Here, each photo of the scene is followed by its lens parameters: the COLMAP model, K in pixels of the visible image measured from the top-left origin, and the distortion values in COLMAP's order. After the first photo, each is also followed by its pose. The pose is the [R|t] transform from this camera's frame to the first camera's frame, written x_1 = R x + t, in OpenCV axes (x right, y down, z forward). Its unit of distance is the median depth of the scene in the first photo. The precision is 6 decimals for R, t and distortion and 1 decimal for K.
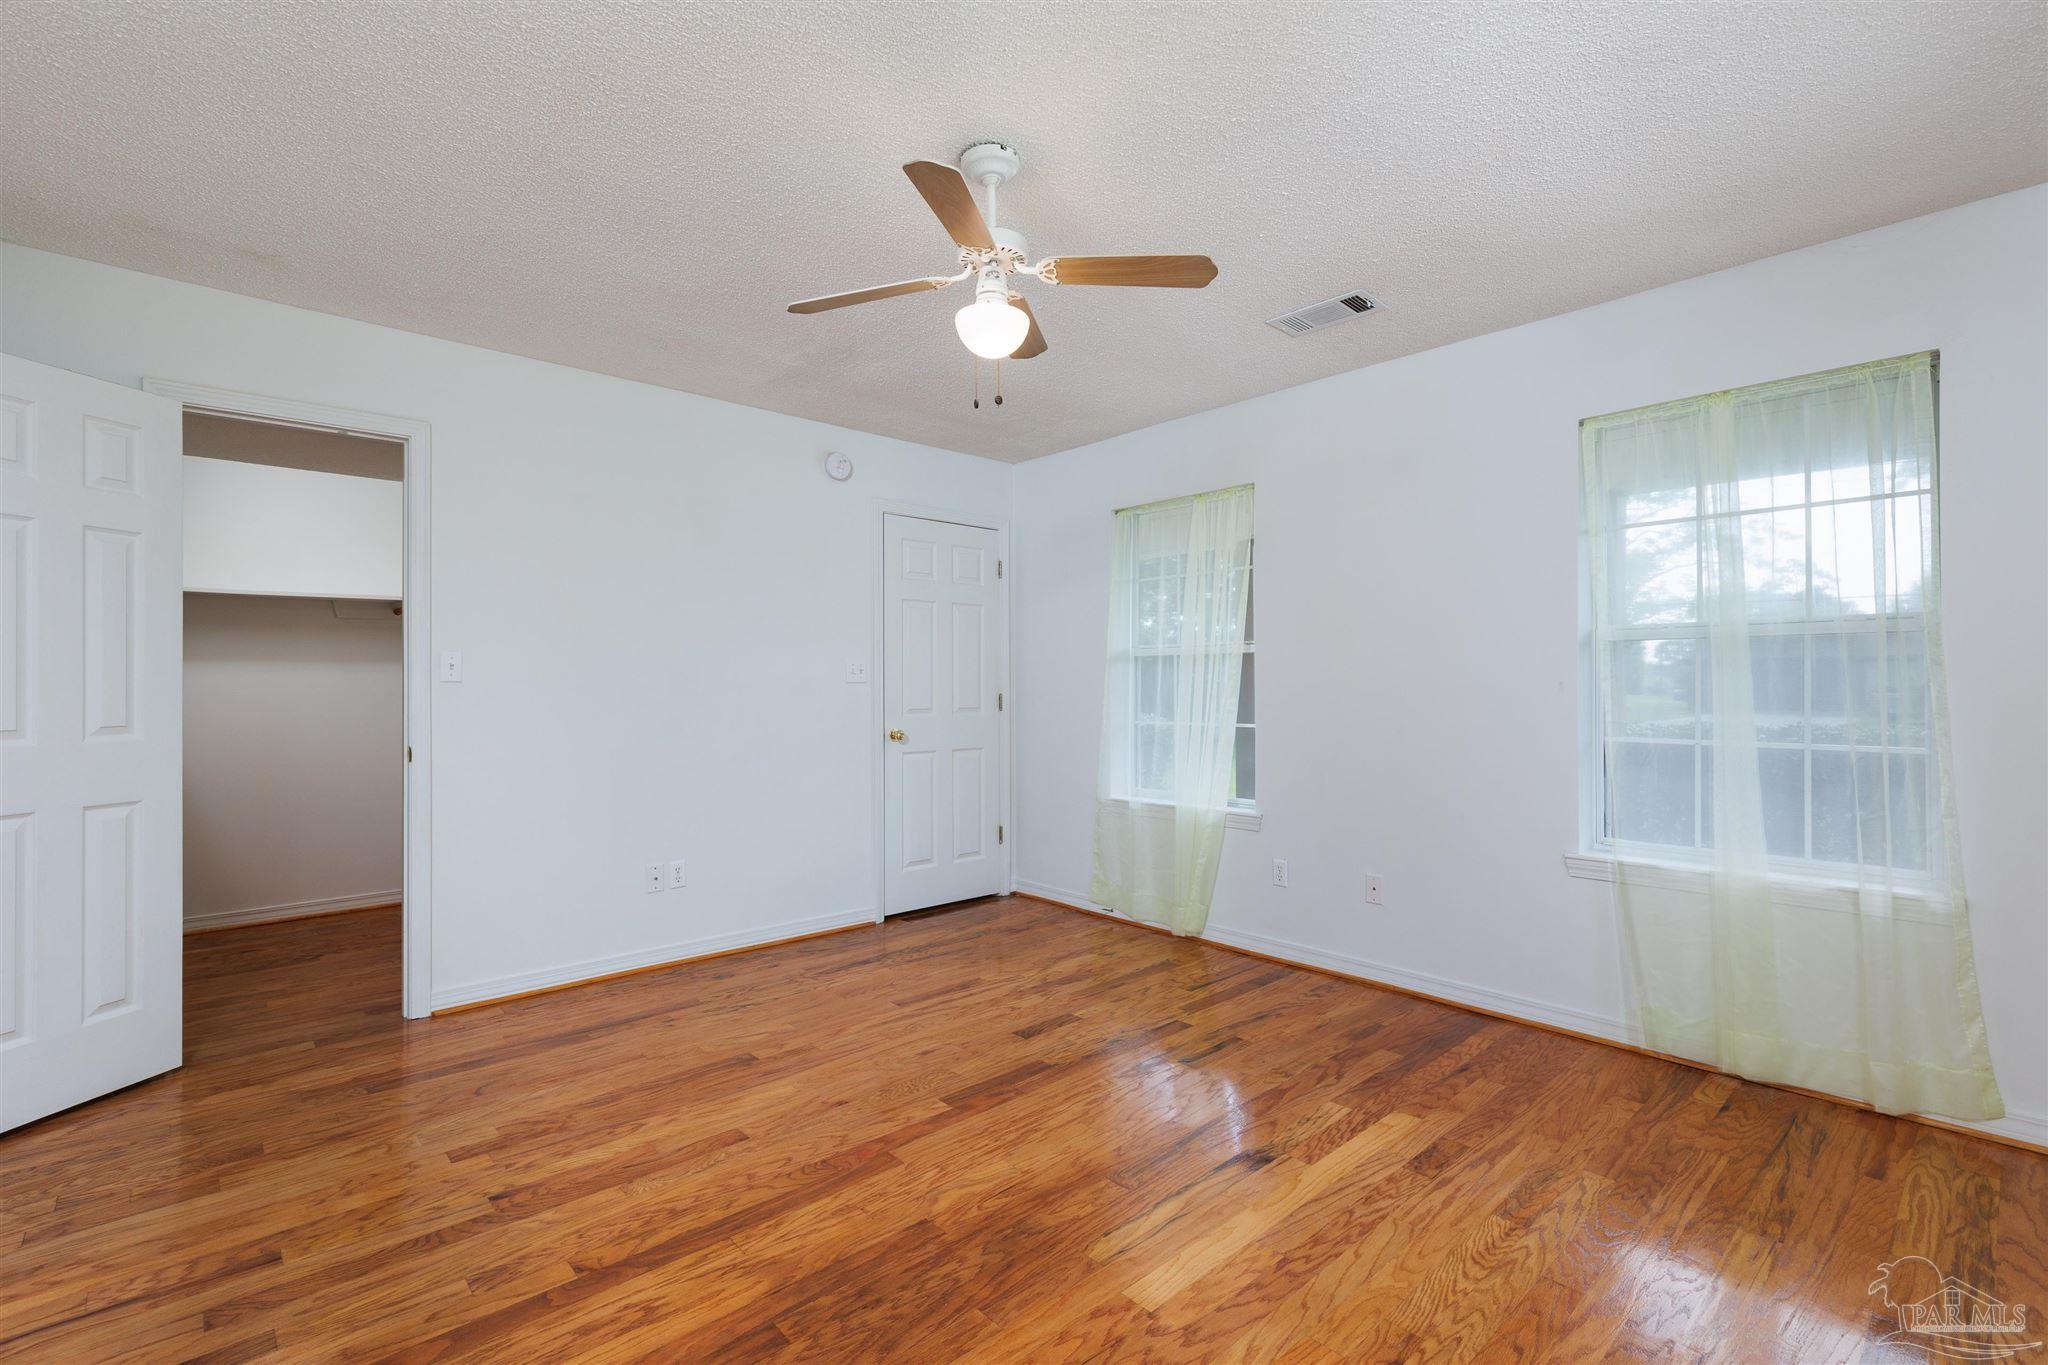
lens RADIAL K [[916.2, 0, 1030.3], [0, 916.2, 681.2], [0, 0, 1]] dist [0.005222, -0.000021]
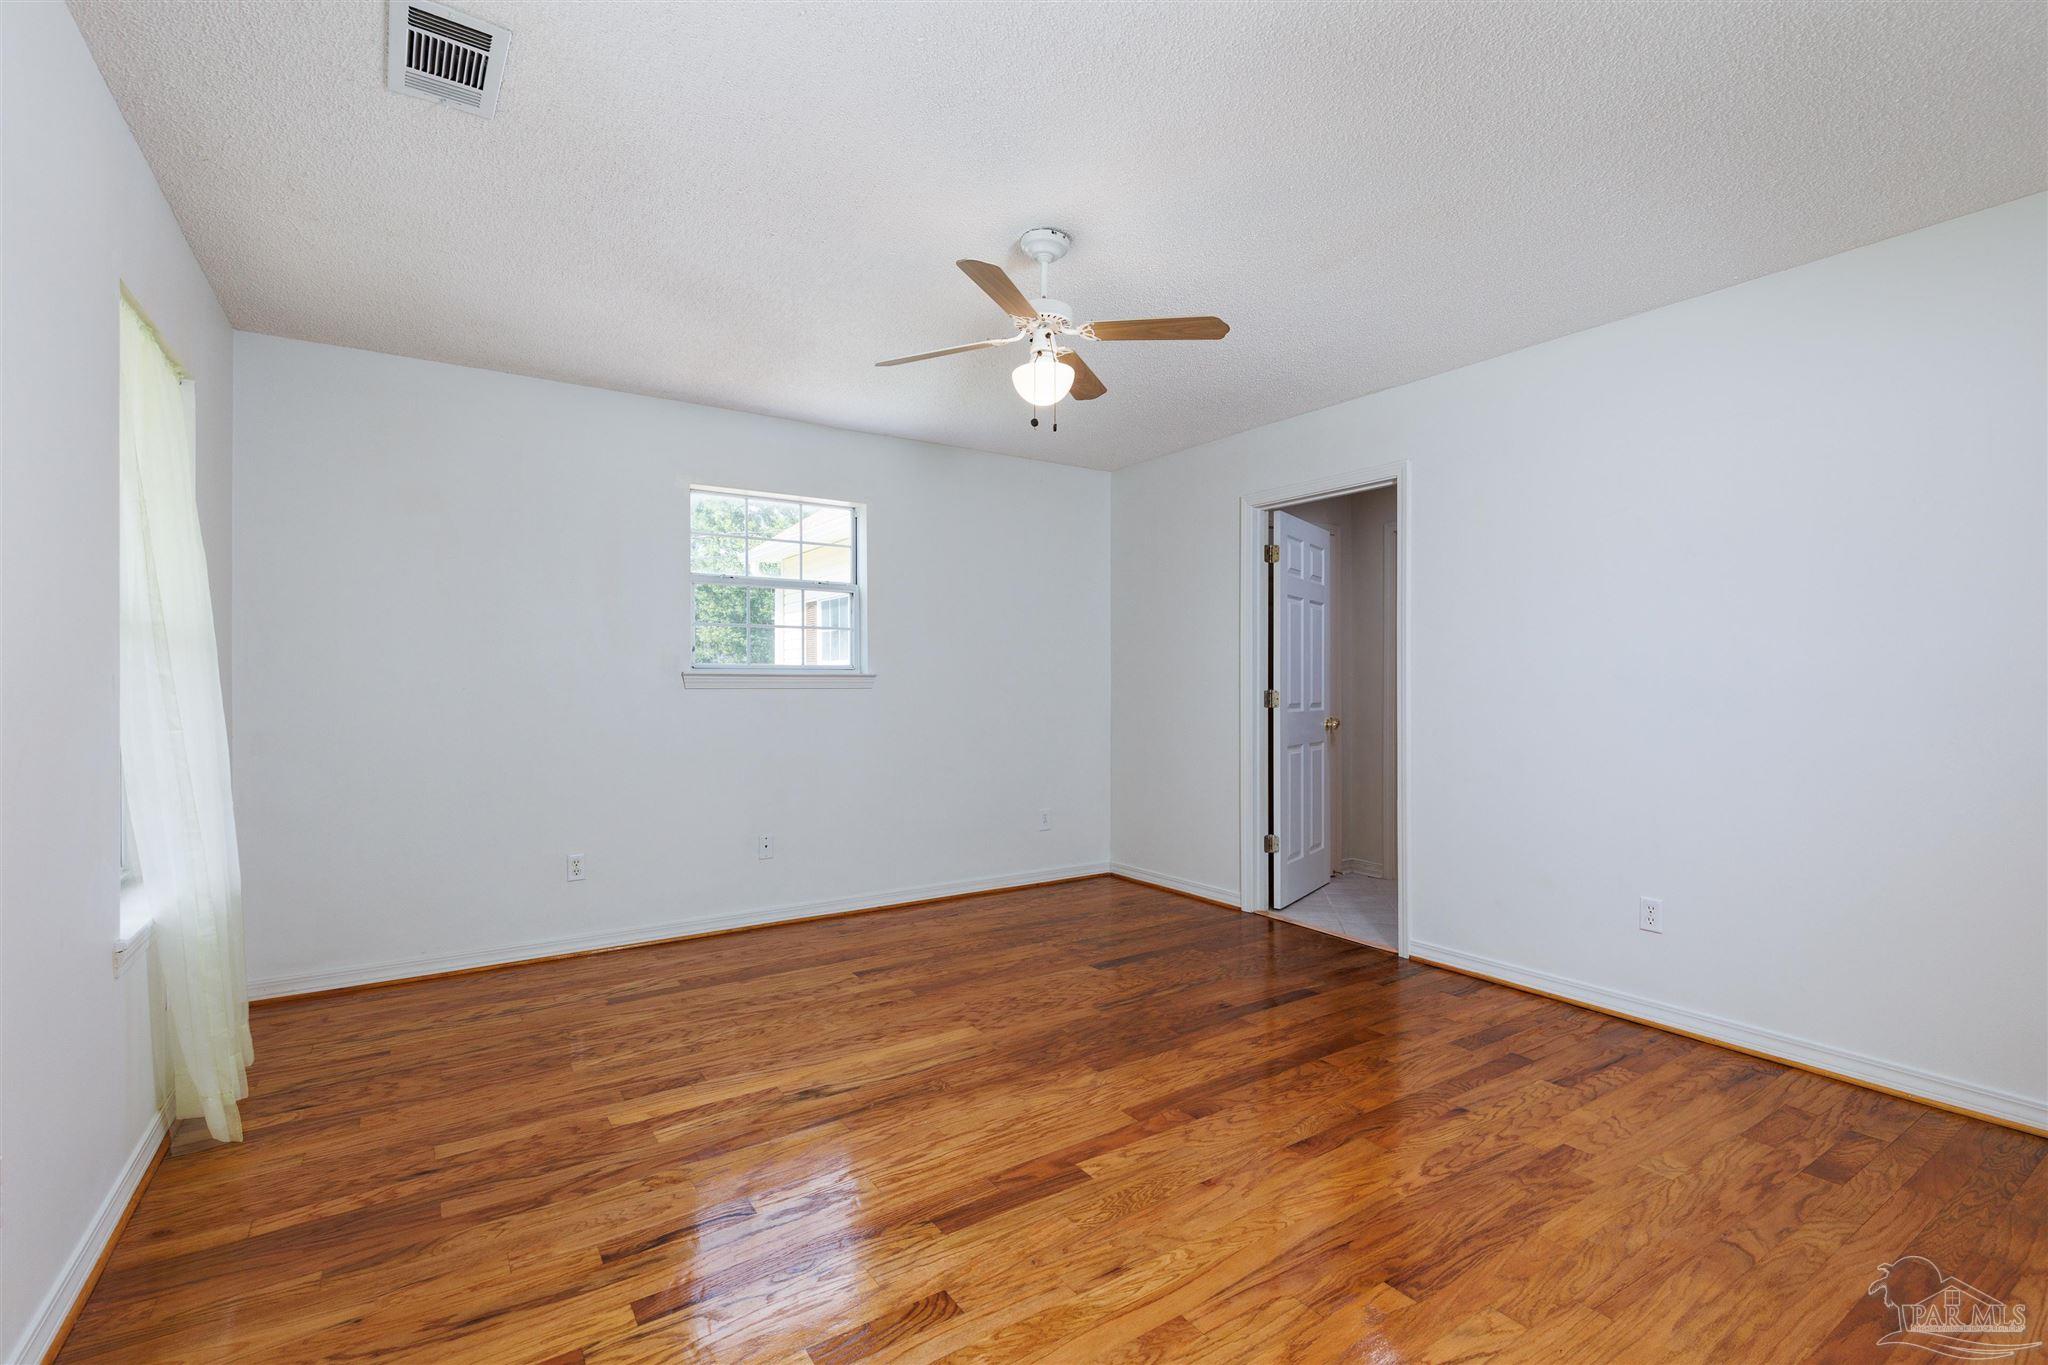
lens RADIAL K [[916.2, 0, 1030.3], [0, 916.2, 681.2], [0, 0, 1]] dist [0.005222, -0.000021]
pose [[-0.988233, 0.003623, 0.152910, -0.195028], [0.002386, 0.999963, -0.008273, 0.014448], [-0.152934, -0.007811, -0.988205, 2.064156]]
